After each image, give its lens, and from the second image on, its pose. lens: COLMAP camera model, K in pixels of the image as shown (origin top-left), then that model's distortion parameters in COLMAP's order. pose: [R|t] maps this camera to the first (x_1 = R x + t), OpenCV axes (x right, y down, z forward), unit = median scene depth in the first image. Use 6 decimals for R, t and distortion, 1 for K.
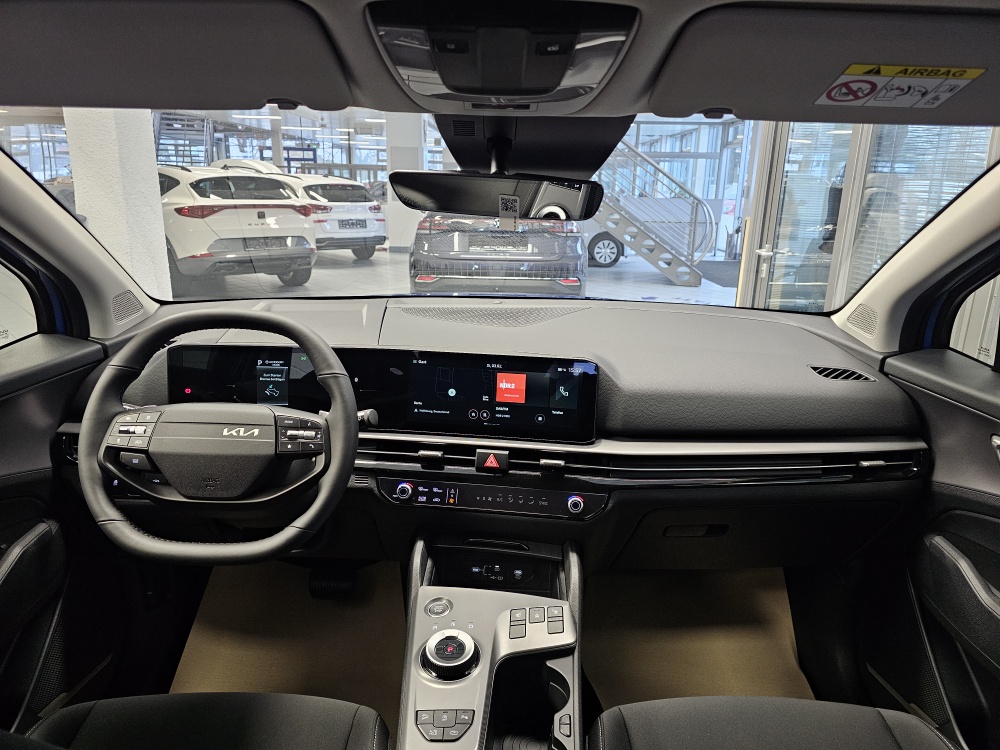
lens RADIAL K [[691.3, 0, 510.1], [0, 691.3, 373.2], [0, 0, 1]] dist [0.039783, -0.046924]
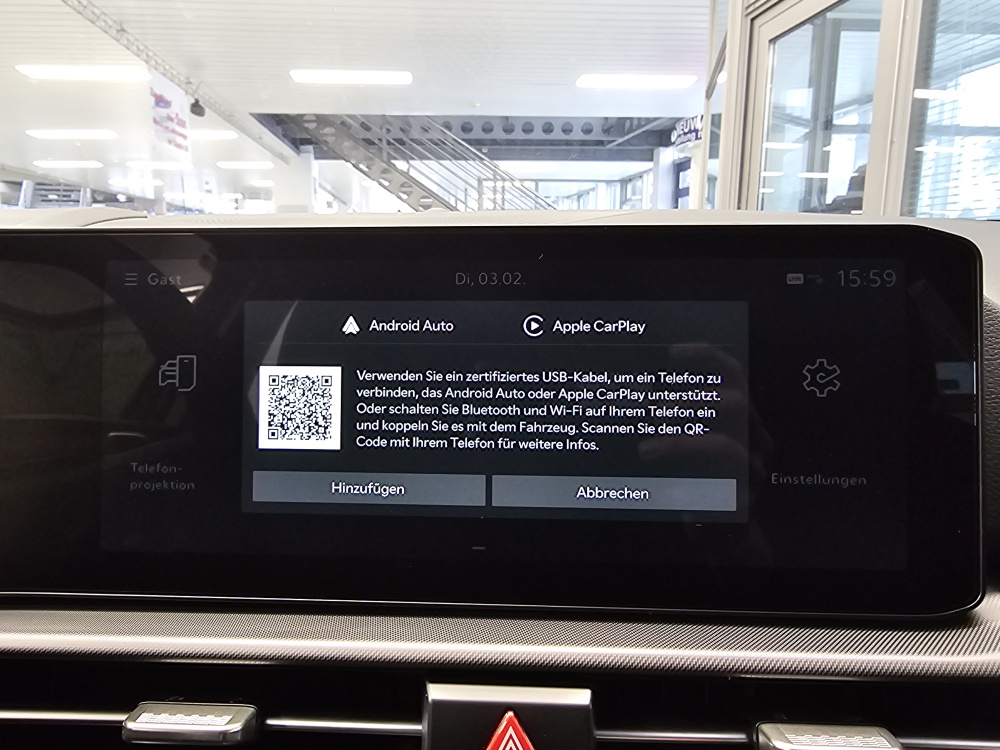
lens RADIAL K [[687.7, 0, 459.1], [0, 687.7, 374.5], [0, 0, 1]] dist [0.008251, -0.001126]
pose [[0.996700, -0.034235, 0.073598, -0.049265], [0.041553, 0.994087, -0.100322, 0.040688], [-0.069728, 0.103049, 0.992229, 0.773736]]
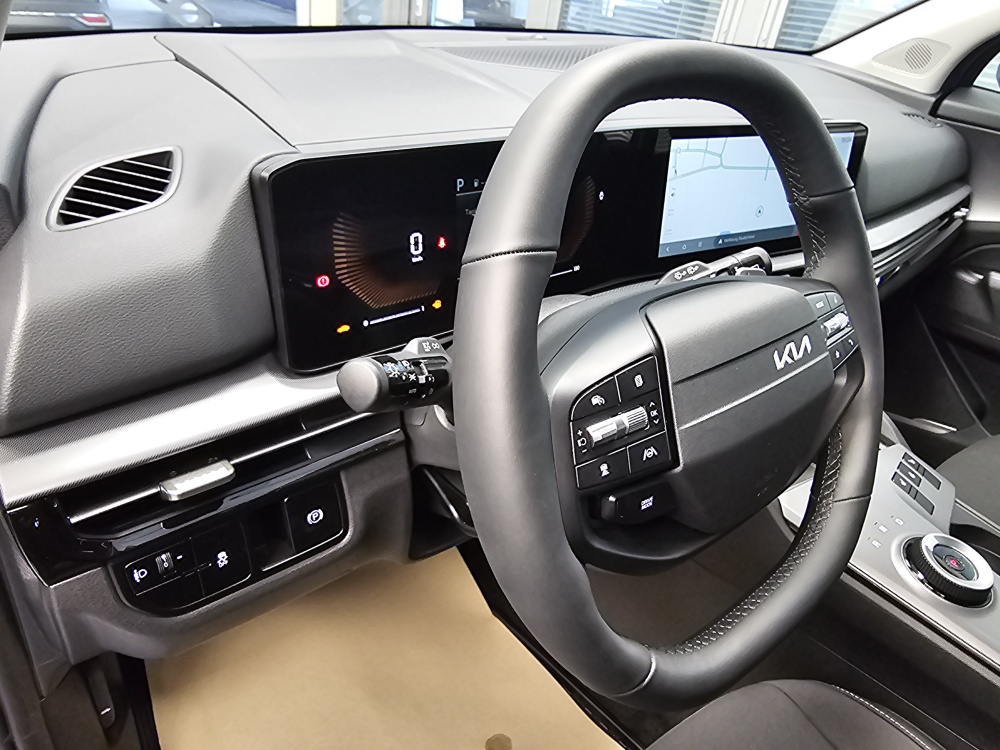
lens RADIAL K [[687.7, 0, 474.8], [0, 687.7, 382.8], [0, 0, 1]] dist [0.008251, -0.001126]
pose [[0.763007, -0.286835, 0.579264, -0.644134], [0.074021, 0.929029, 0.362527, -0.055439], [-0.642138, -0.233733, 0.730087, 0.656709]]
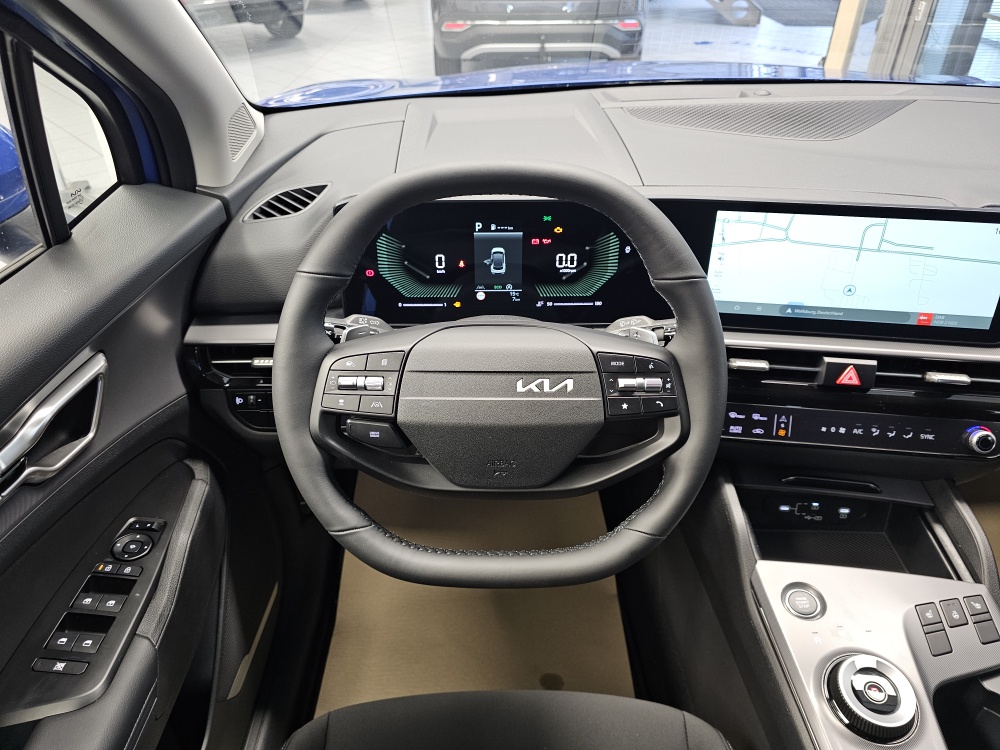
lens RADIAL K [[691.3, 0, 498.4], [0, 691.3, 374.2], [0, 0, 1]] dist [0.039783, -0.046924]
pose [[0.999732, -0.020516, -0.010718, -0.341424], [0.022912, 0.942915, 0.332245, -0.098351], [0.003290, -0.332402, 0.943132, 0.363382]]
